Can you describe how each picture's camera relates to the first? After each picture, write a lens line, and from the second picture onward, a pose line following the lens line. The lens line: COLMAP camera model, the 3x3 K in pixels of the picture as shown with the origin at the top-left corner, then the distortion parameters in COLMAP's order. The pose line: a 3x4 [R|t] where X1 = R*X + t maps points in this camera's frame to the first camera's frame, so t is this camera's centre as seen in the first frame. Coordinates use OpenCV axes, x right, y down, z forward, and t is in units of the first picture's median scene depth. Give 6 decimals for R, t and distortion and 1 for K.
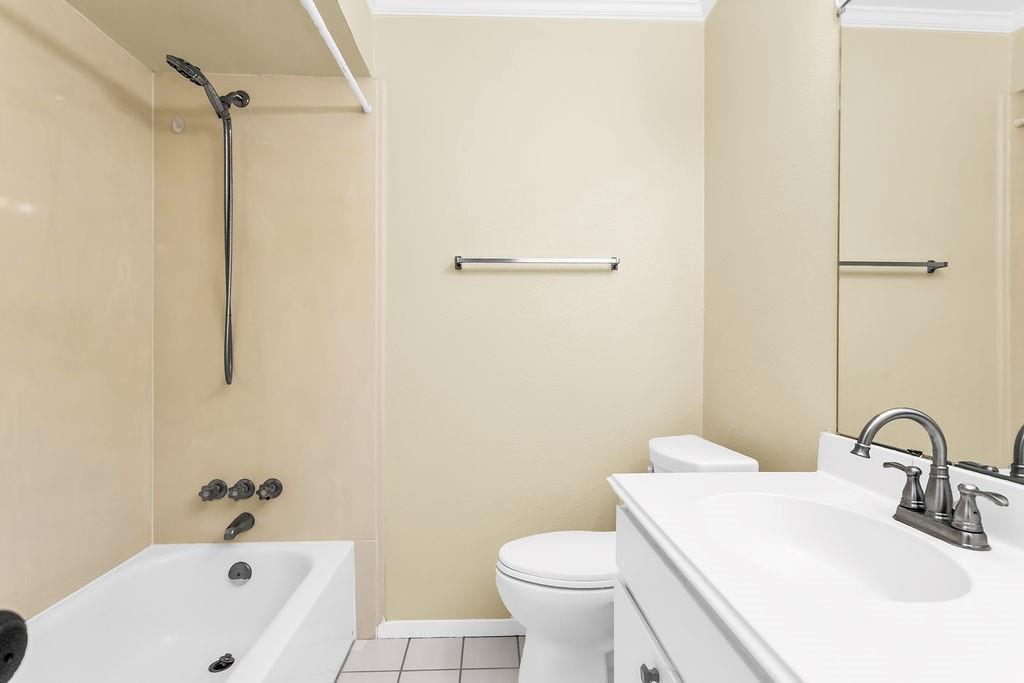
lens RADIAL K [[506.5, 0, 508.3], [0, 506.5, 346.3], [0, 0, 1]] dist [0.004133, 0.000289]
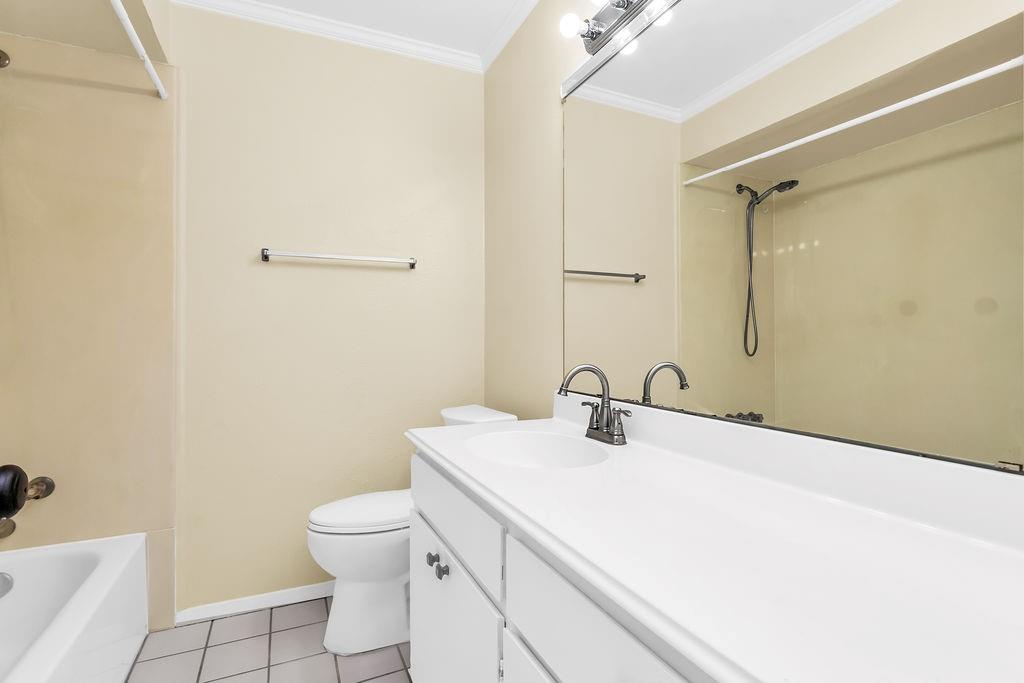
lens RADIAL K [[496.6, 0, 508.8], [0, 496.6, 338.6], [0, 0, 1]] dist [0.000166, 0.000665]
pose [[0.926090, -0.002355, 0.377295, -0.023948], [0.005036, 0.999969, -0.006119, 0.024235], [-0.377268, 0.007566, 0.926073, -0.188449]]
